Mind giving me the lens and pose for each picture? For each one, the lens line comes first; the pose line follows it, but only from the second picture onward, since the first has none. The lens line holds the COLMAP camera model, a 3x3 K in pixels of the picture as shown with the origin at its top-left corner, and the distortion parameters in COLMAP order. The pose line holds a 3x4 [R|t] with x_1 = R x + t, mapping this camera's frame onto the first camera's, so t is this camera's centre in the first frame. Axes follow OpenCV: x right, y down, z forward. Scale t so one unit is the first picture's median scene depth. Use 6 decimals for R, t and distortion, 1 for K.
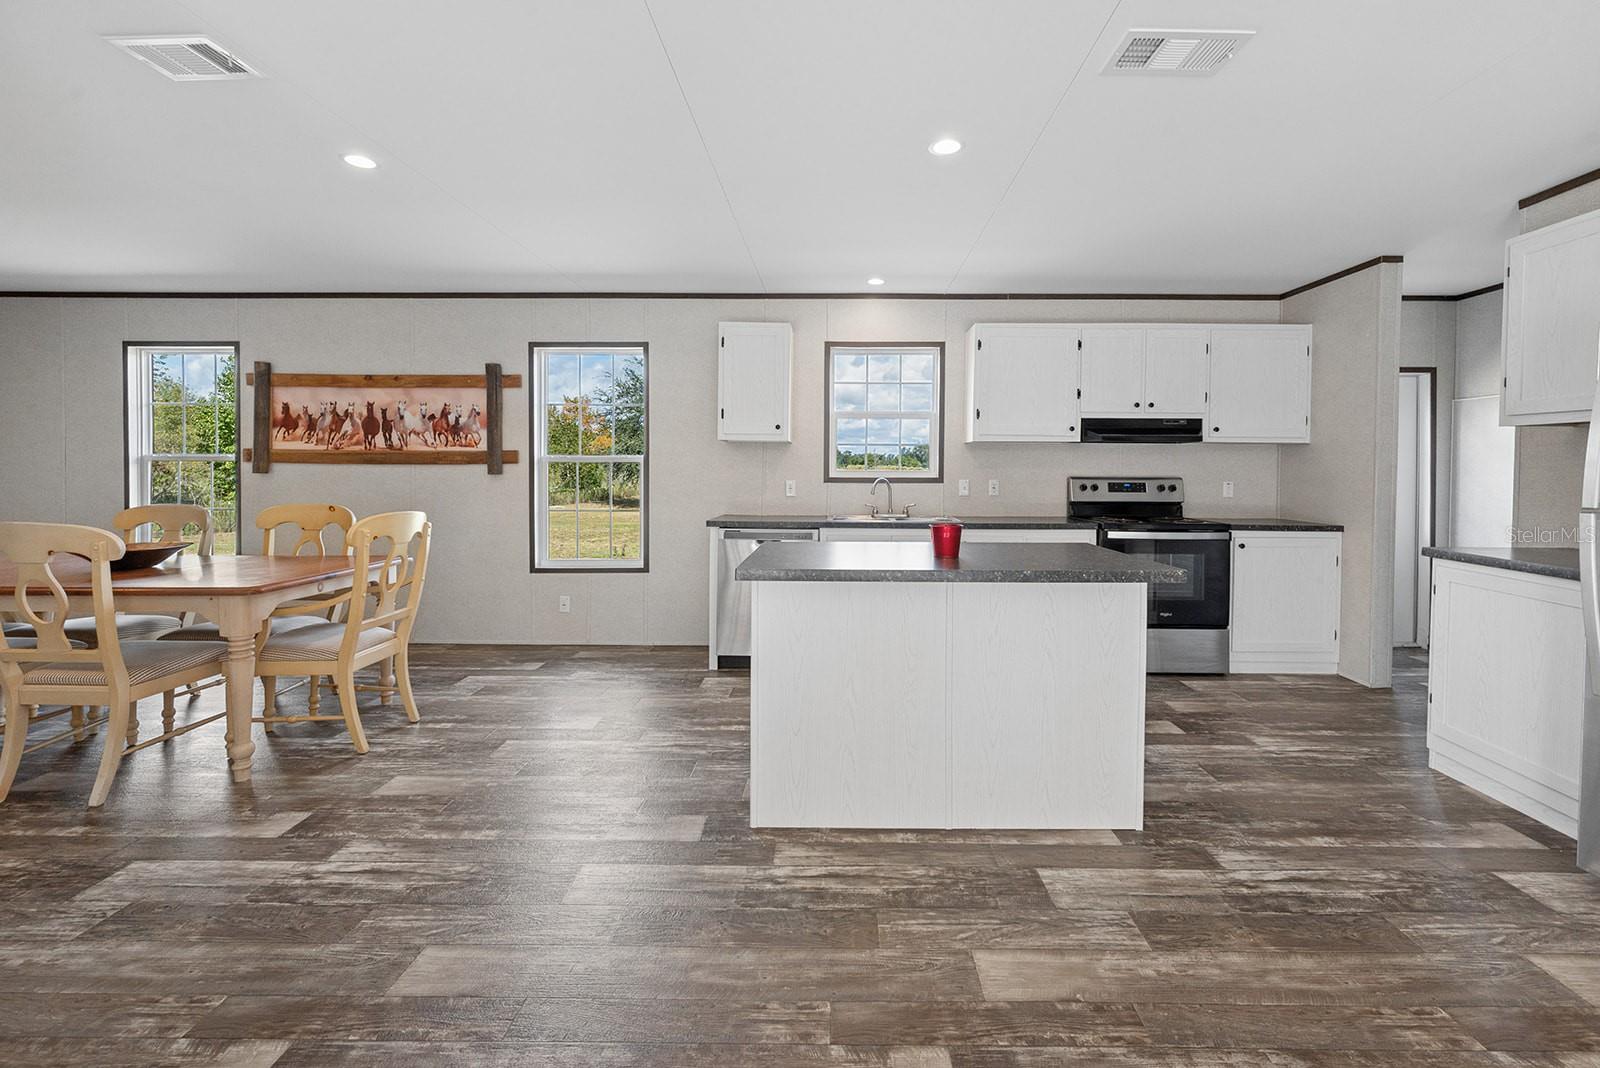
lens RADIAL K [[691.6, 0, 811.4], [0, 691.6, 489.1], [0, 0, 1]] dist [-0.001978, -0.000325]
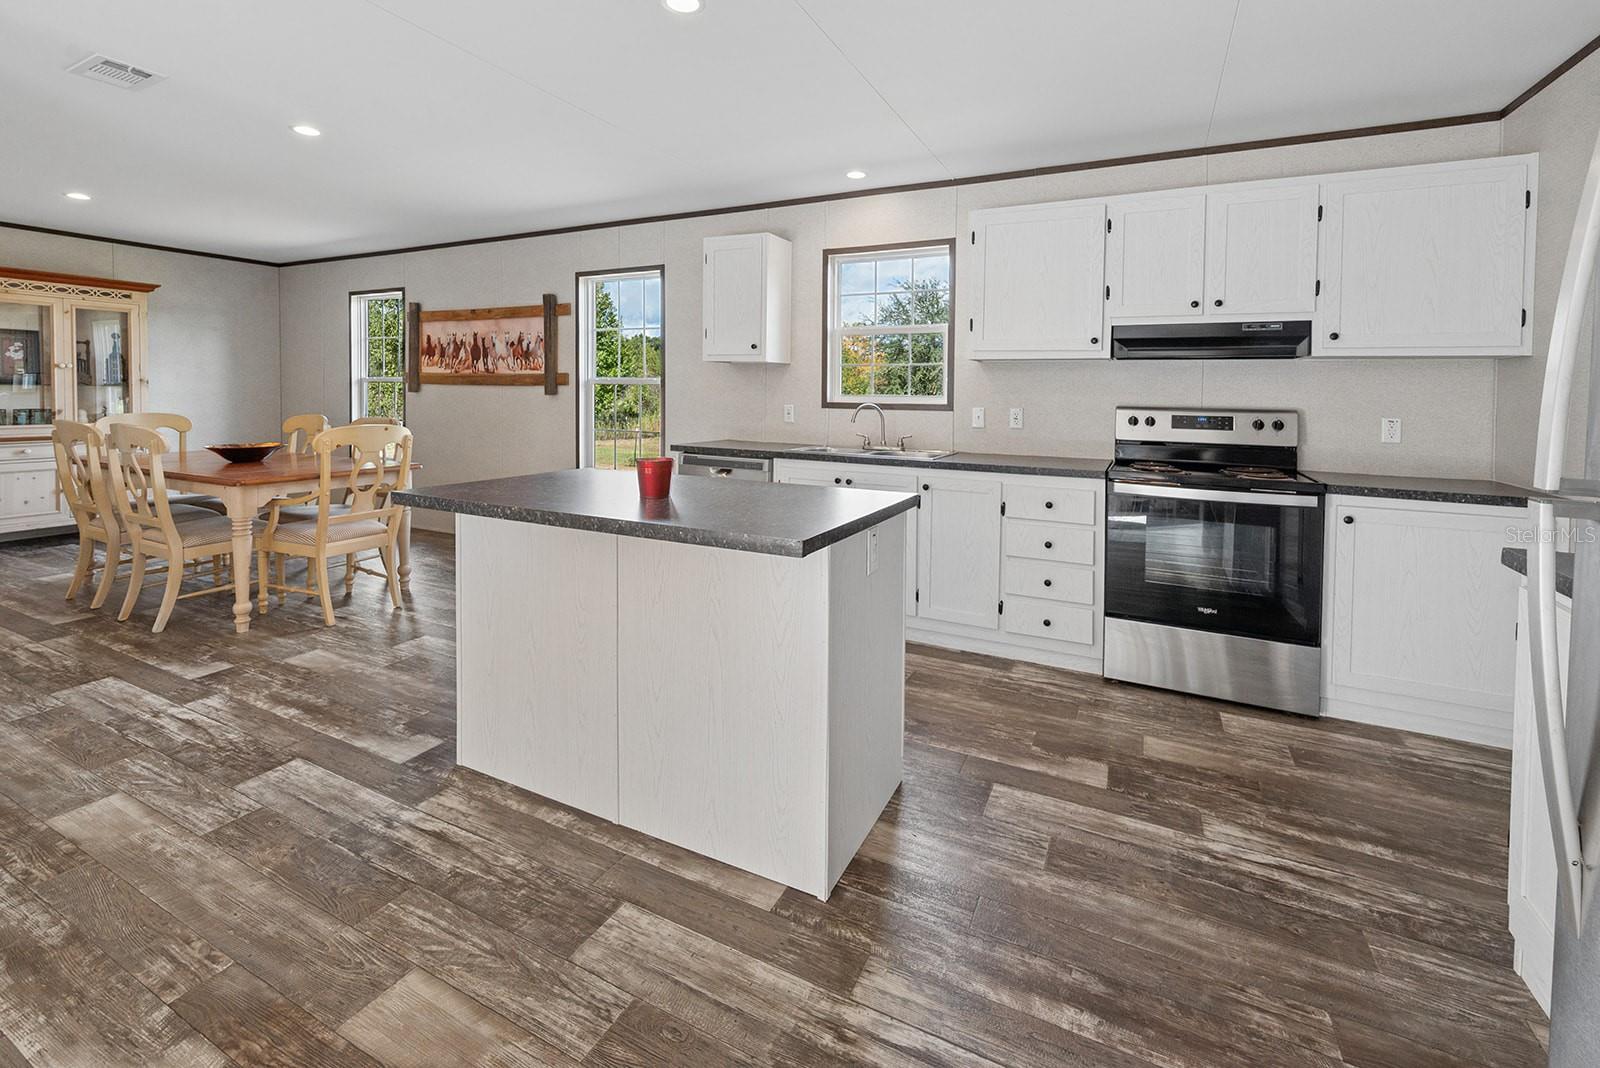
lens RADIAL K [[706.2, 0, 834.5], [0, 706.2, 413.1], [0, 0, 1]] dist [-0.000920, -0.000407]
pose [[0.895642, 0.021407, -0.444260, 0.448010], [-0.021797, 0.999753, 0.004230, -0.007031], [0.444241, 0.005895, 0.895888, 0.195811]]
